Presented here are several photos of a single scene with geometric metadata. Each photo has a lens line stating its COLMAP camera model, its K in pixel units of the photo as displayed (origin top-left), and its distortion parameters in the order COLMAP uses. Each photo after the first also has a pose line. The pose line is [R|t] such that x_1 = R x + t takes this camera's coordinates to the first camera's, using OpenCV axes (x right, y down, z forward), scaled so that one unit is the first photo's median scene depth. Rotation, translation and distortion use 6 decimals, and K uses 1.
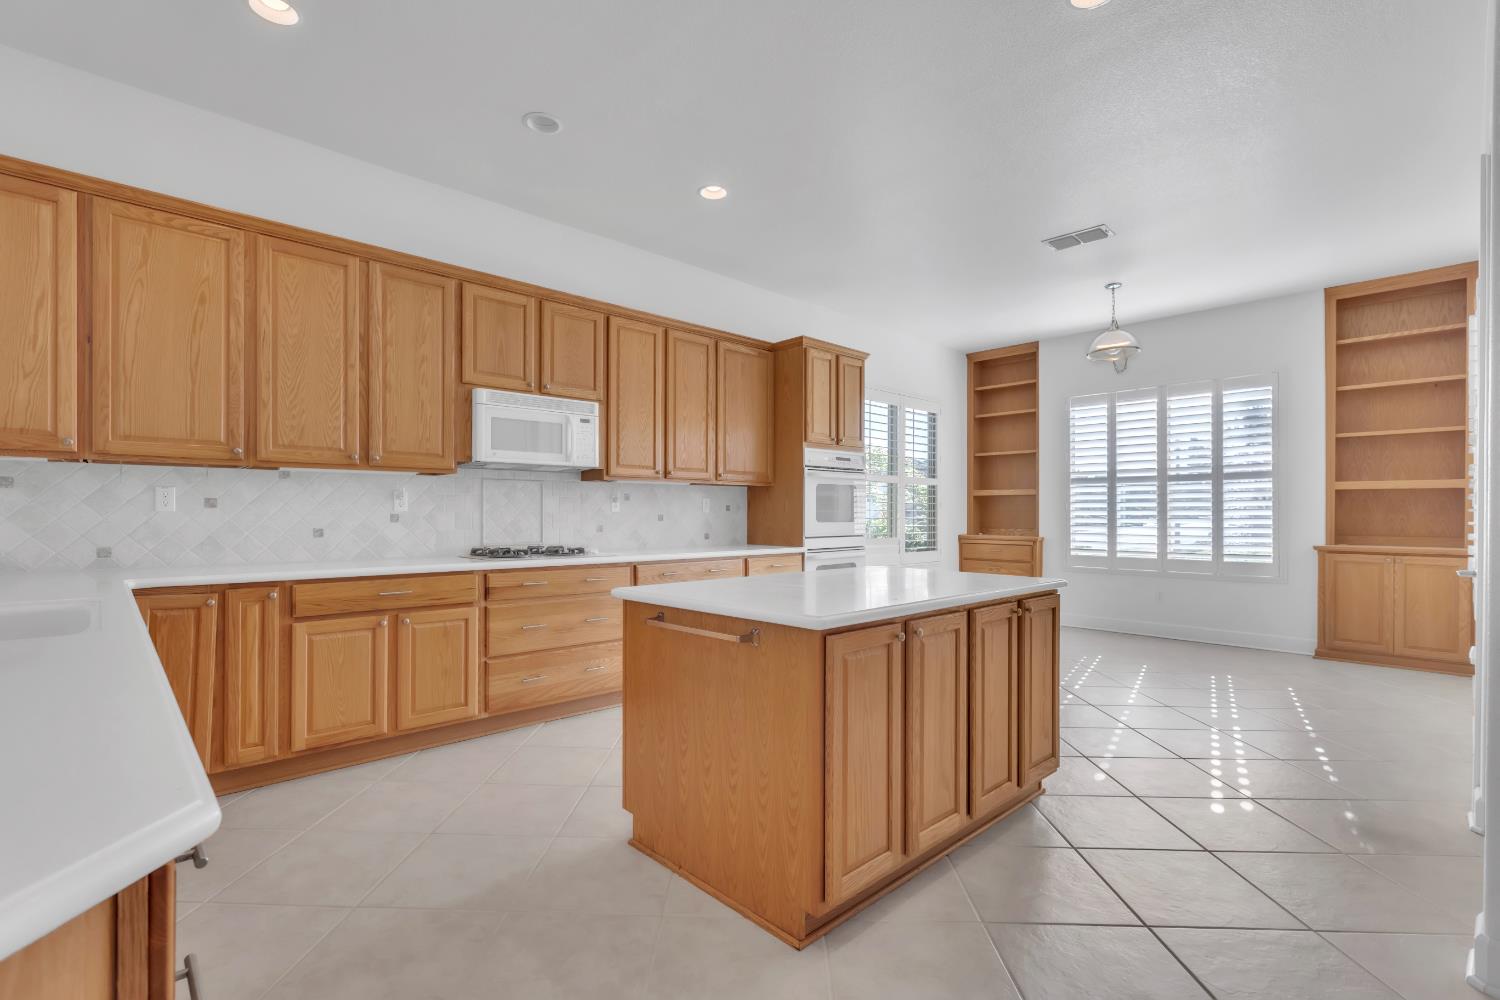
lens RADIAL K [[686.9, 0, 747.5], [0, 686.9, 501.7], [0, 0, 1]] dist [-0.002018, -0.000497]
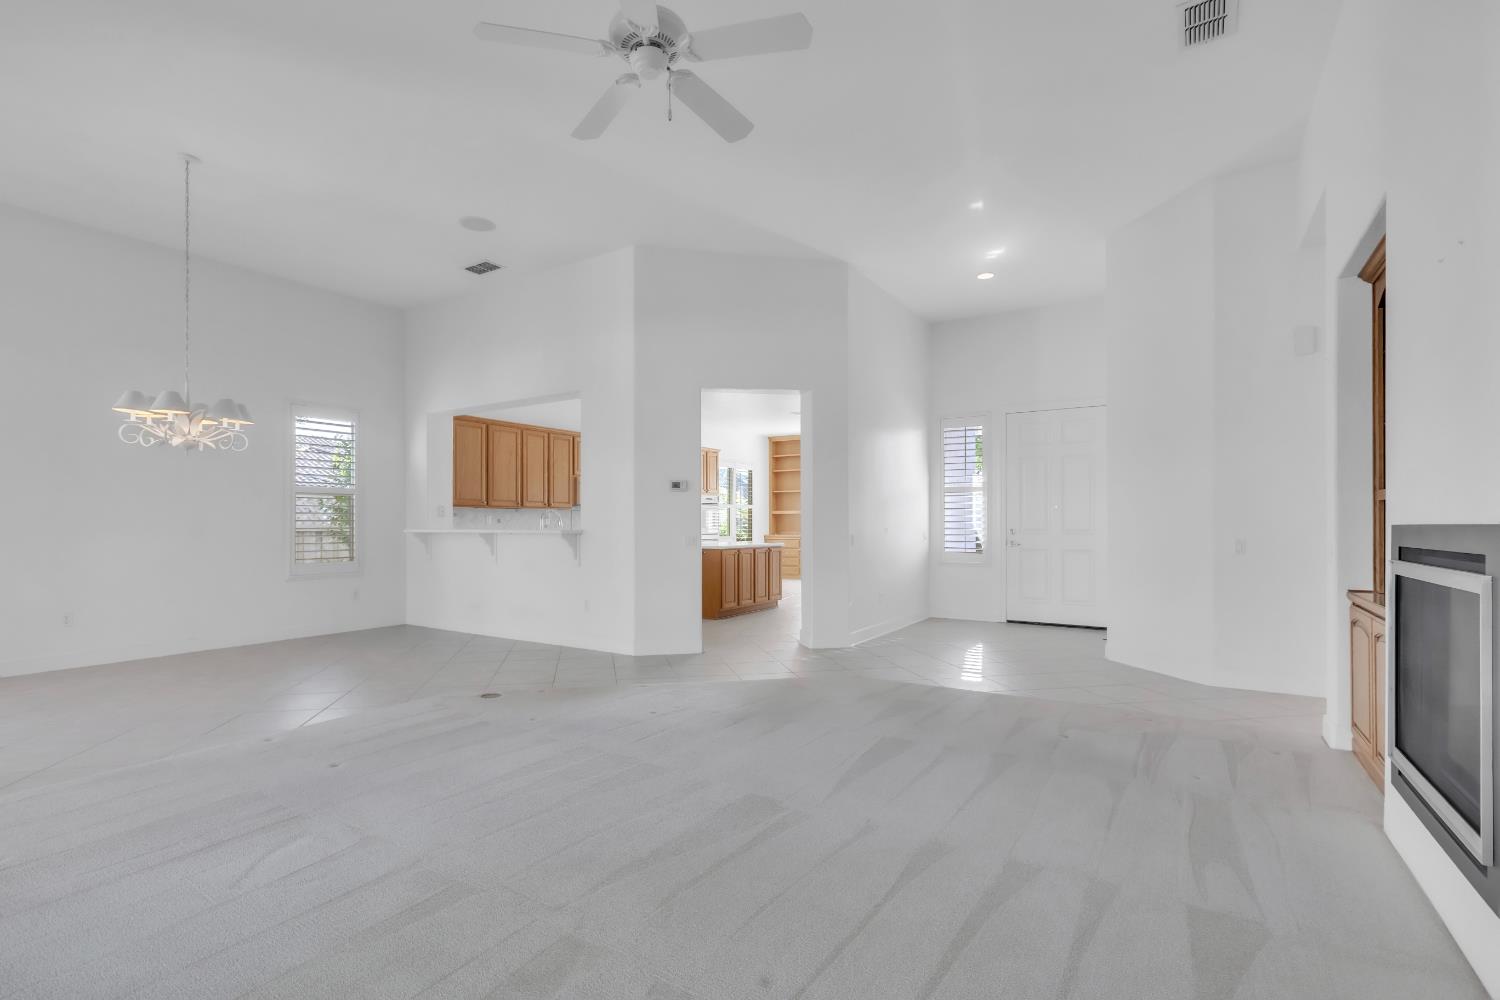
lens RADIAL K [[686.9, 0, 748.8], [0, 686.9, 509.6], [0, 0, 1]] dist [-0.002018, -0.000497]
pose [[0.968974, 0.000179, 0.247164, -0.300177], [0.000972, 0.999989, -0.004535, -0.019351], [-0.247162, 0.004634, 0.968963, -1.239776]]
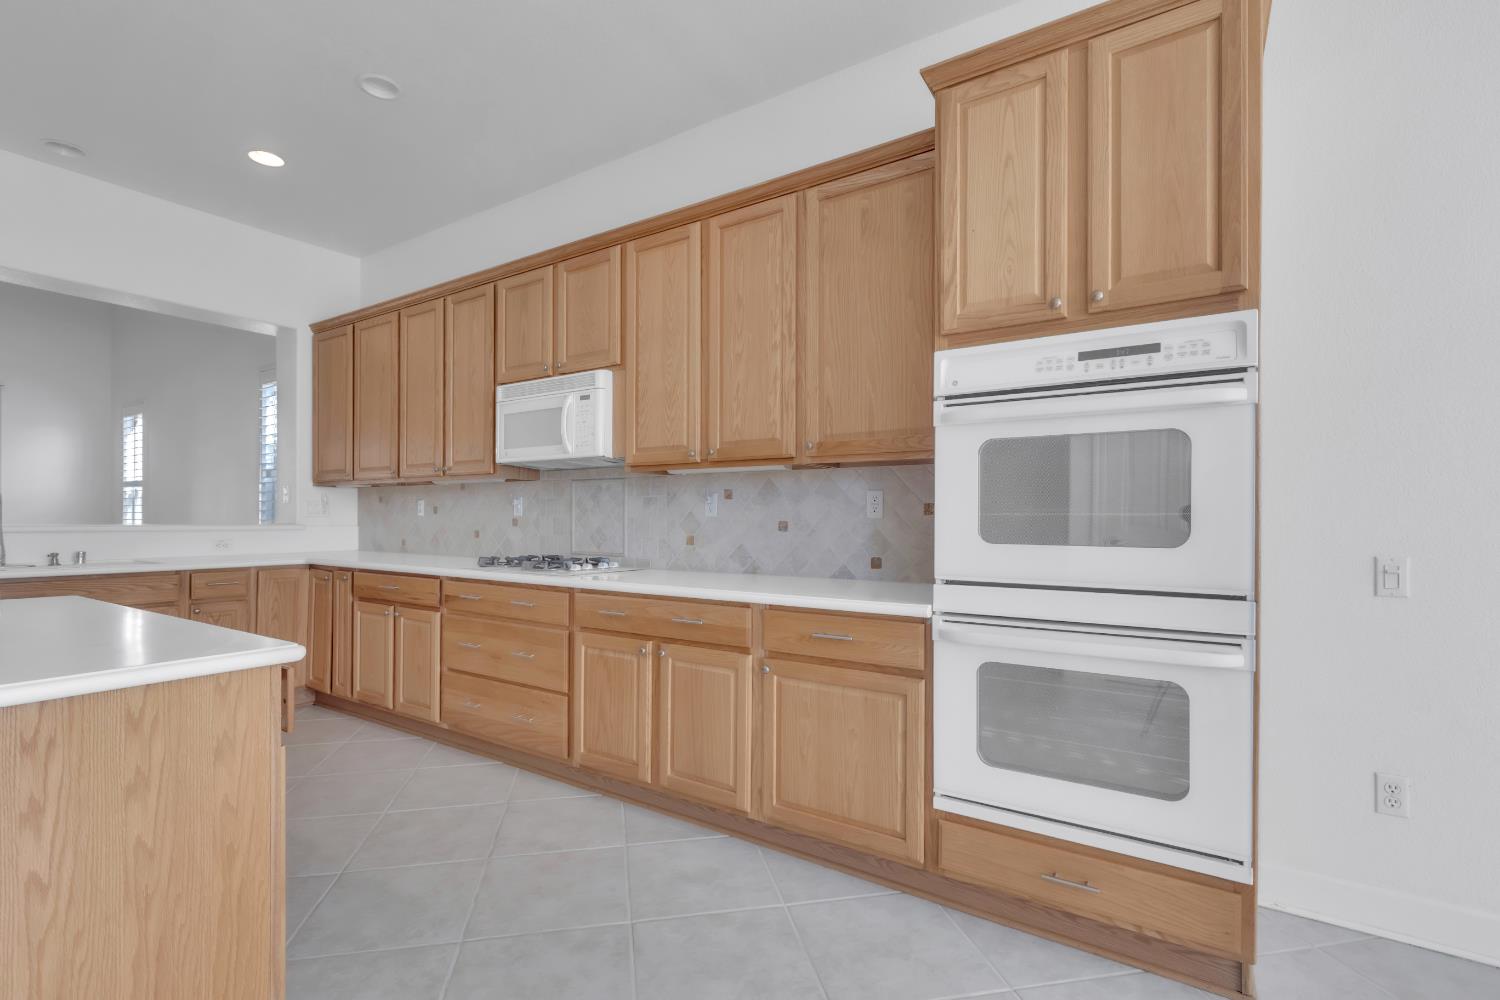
lens RADIAL K [[686.9, 0, 745.1], [0, 686.9, 513.1], [0, 0, 1]] dist [-0.002018, -0.000497]
pose [[0.221553, -0.007160, -0.975122, 0.442695], [0.012379, 0.999913, -0.004529, 0.013539], [0.975070, -0.011067, 0.221622, 0.808571]]
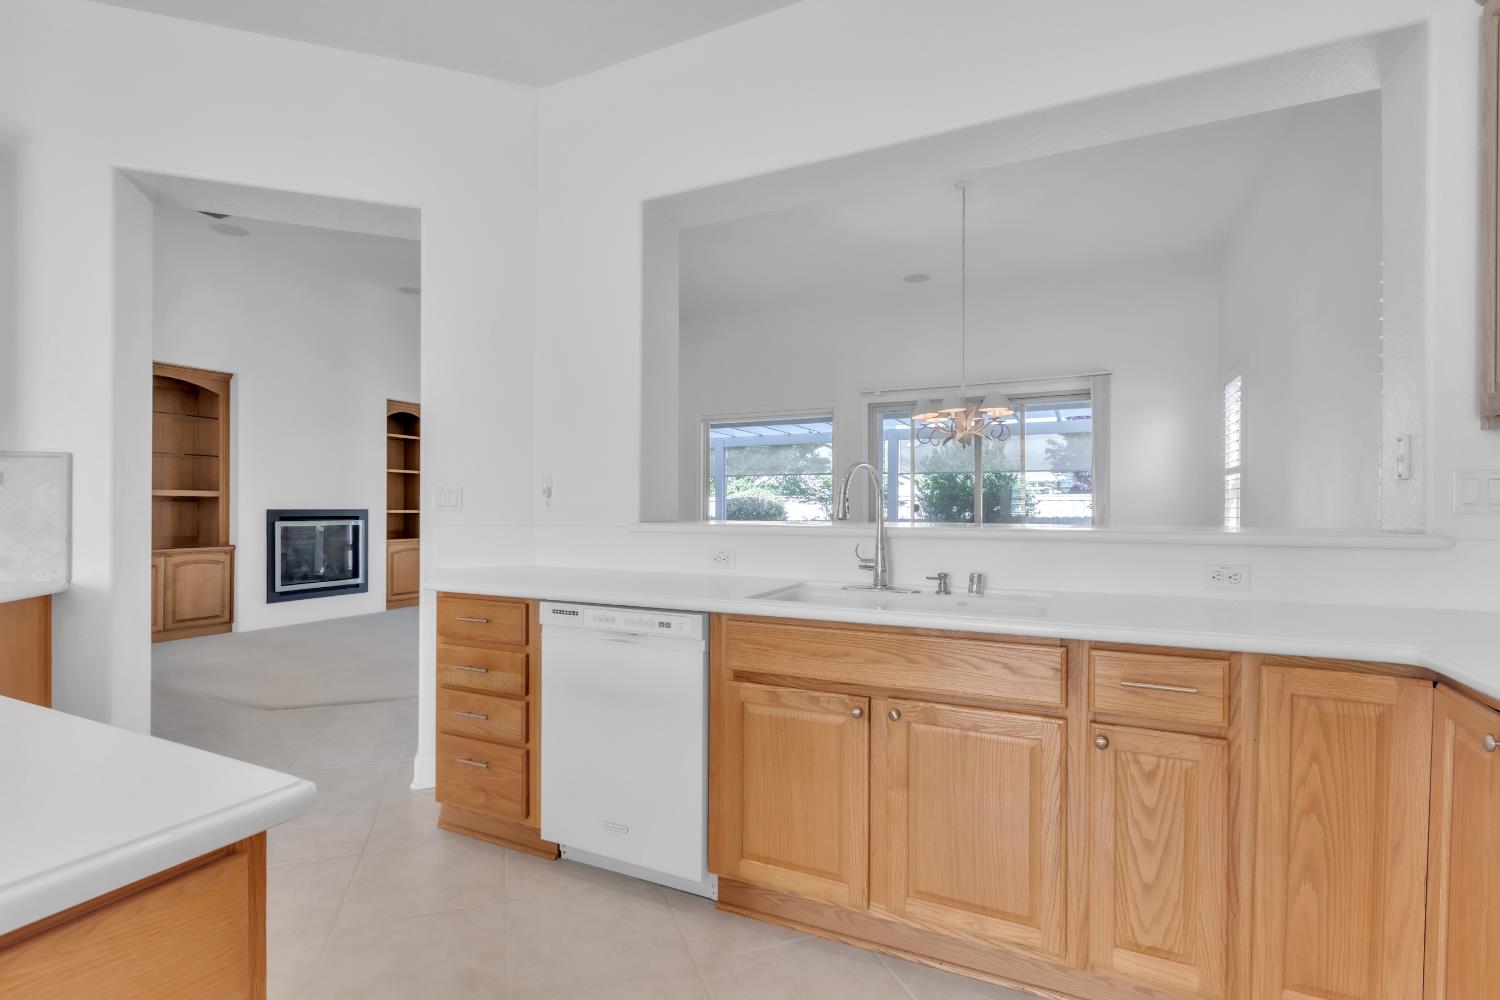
lens RADIAL K [[706.8, 0, 747.3], [0, 706.8, 515.1], [0, 0, 1]] dist [0.006553, 0.000362]
pose [[-0.929372, -0.002202, -0.369138, -0.116739], [0.000904, 0.999966, -0.008242, 0.009817], [0.369144, -0.007994, -0.929338, 0.640424]]
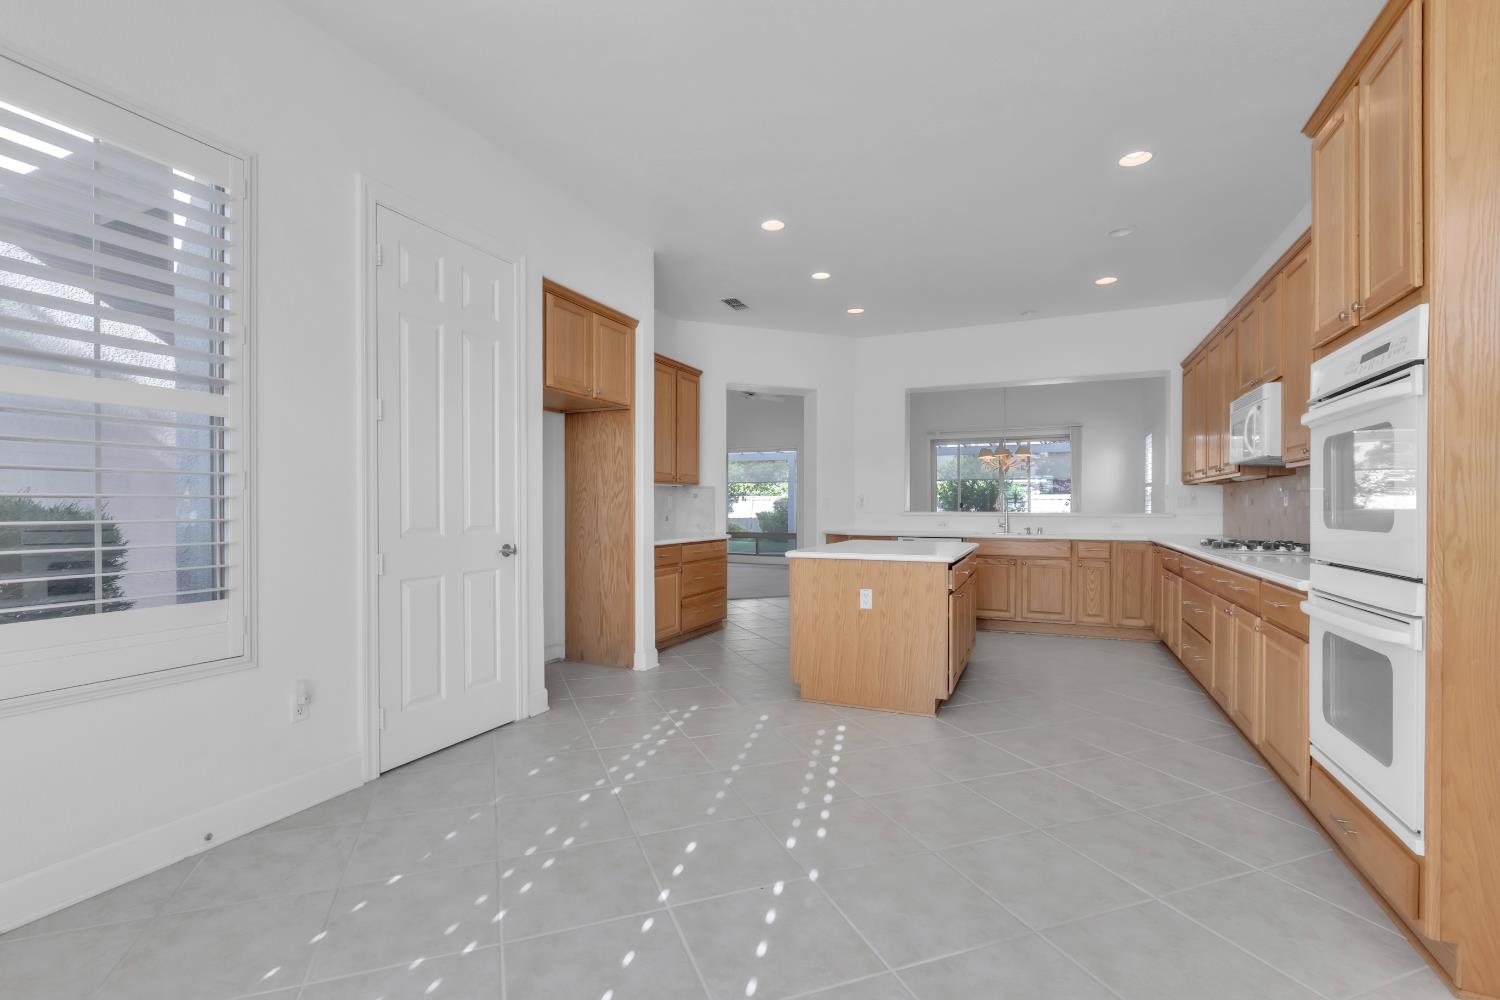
lens RADIAL K [[686.9, 0, 743.6], [0, 686.9, 507.3], [0, 0, 1]] dist [-0.002018, -0.000497]
pose [[-0.923629, -0.003013, -0.383277, 0.610504], [0.003298, 0.999870, -0.015807, 0.022766], [0.383275, -0.015864, -0.923498, 1.276951]]
